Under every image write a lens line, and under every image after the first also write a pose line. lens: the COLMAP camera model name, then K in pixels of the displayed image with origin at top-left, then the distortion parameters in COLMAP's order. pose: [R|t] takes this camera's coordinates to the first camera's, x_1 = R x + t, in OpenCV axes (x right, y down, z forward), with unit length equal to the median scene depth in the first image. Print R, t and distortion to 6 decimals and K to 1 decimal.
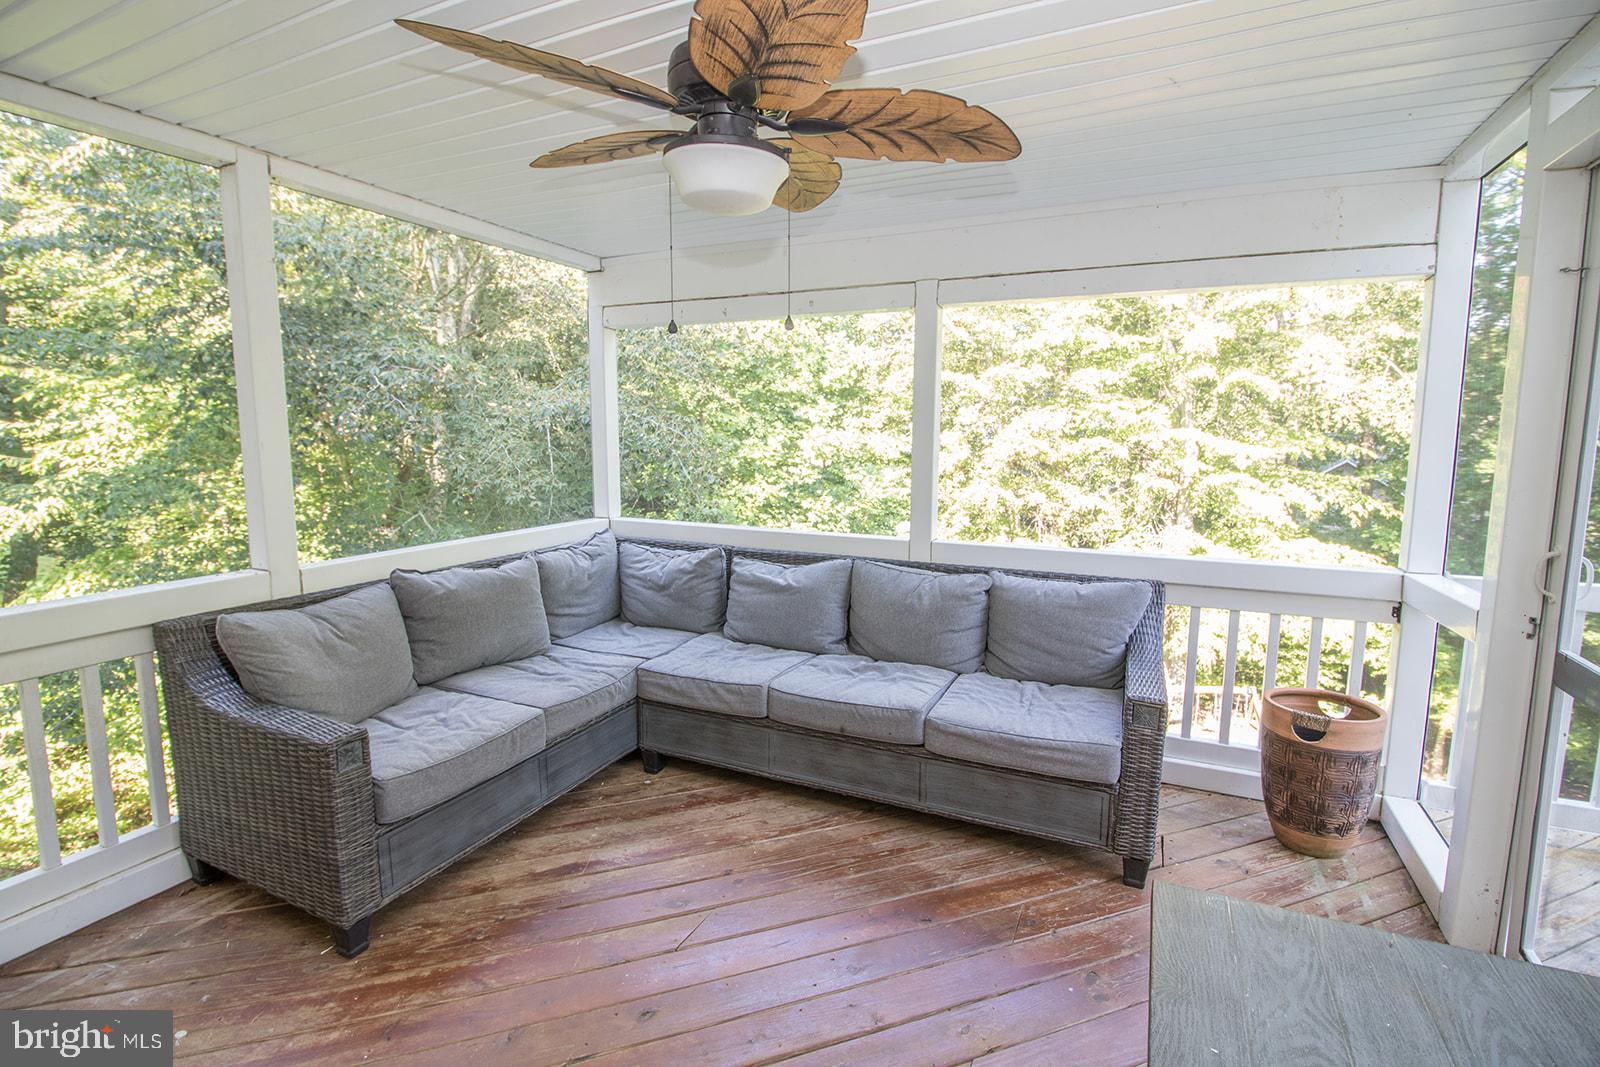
lens RADIAL K [[732.0, 0, 803.5], [0, 732.0, 528.5], [0, 0, 1]] dist [-0.003839, -0.010158]
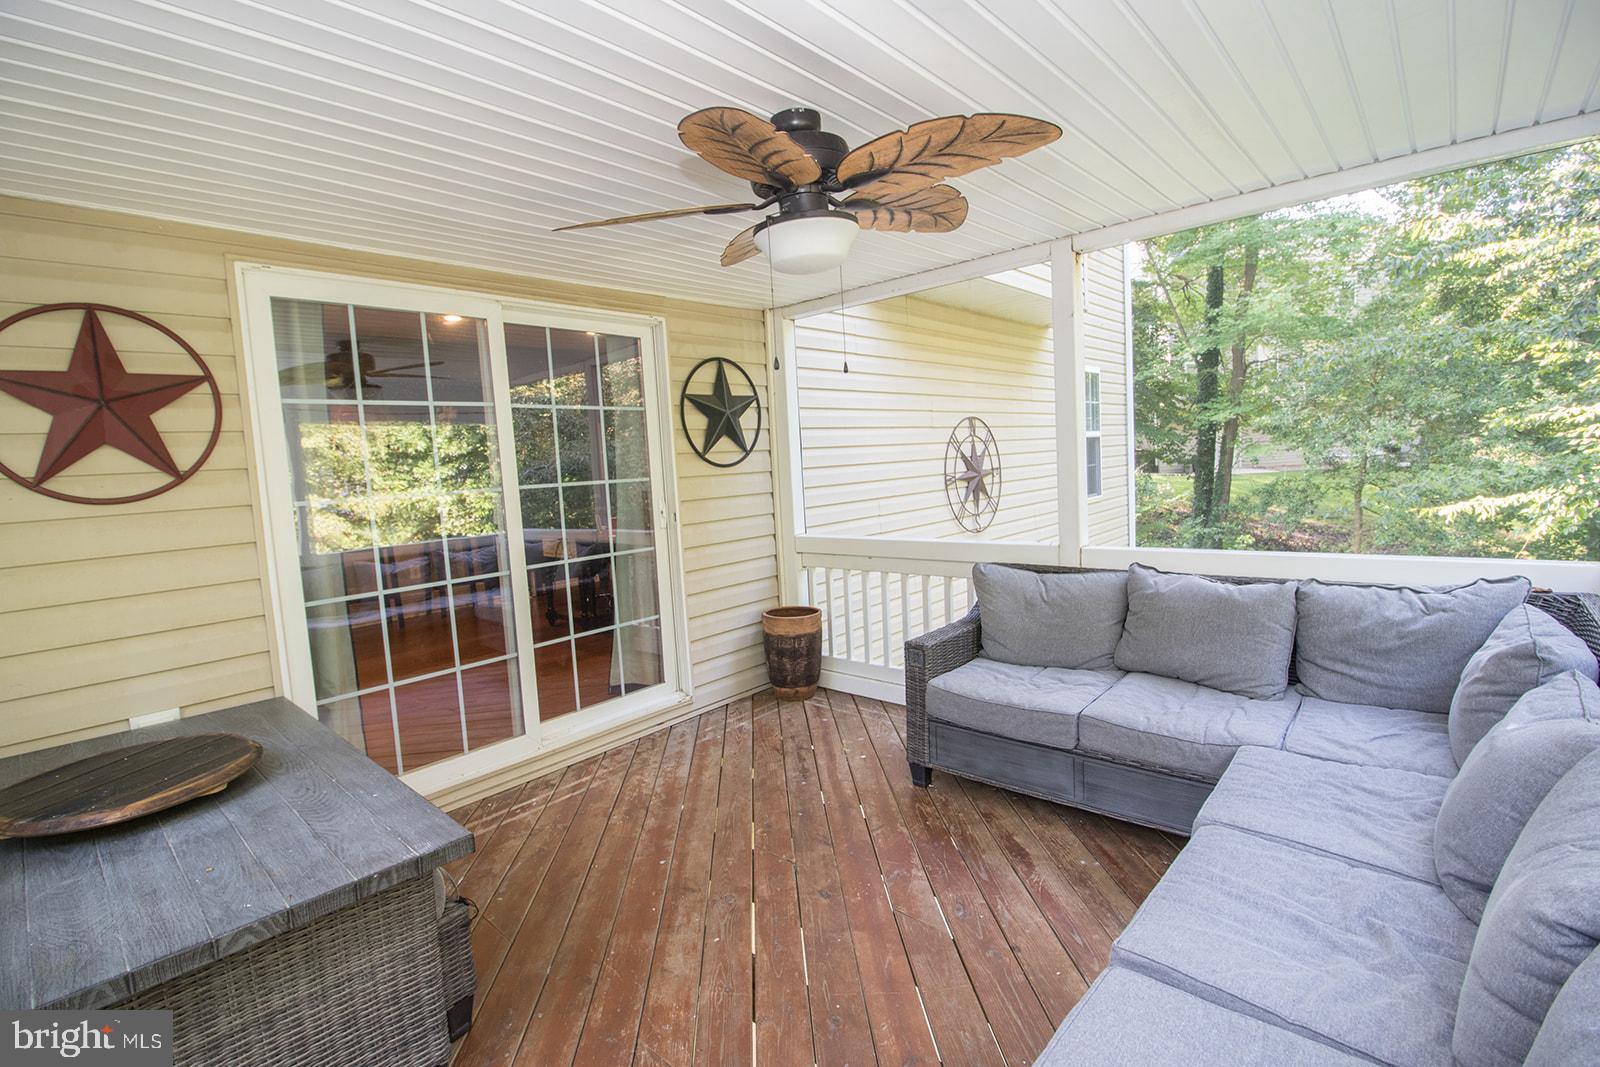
lens RADIAL K [[732.0, 0, 799.5], [0, 732.0, 532.9], [0, 0, 1]] dist [-0.003839, -0.010158]
pose [[-0.288702, 0.106720, -0.951452, 0.615745], [-0.065698, 0.989218, 0.130891, -0.098192], [0.955162, 0.100297, -0.278578, 0.778226]]
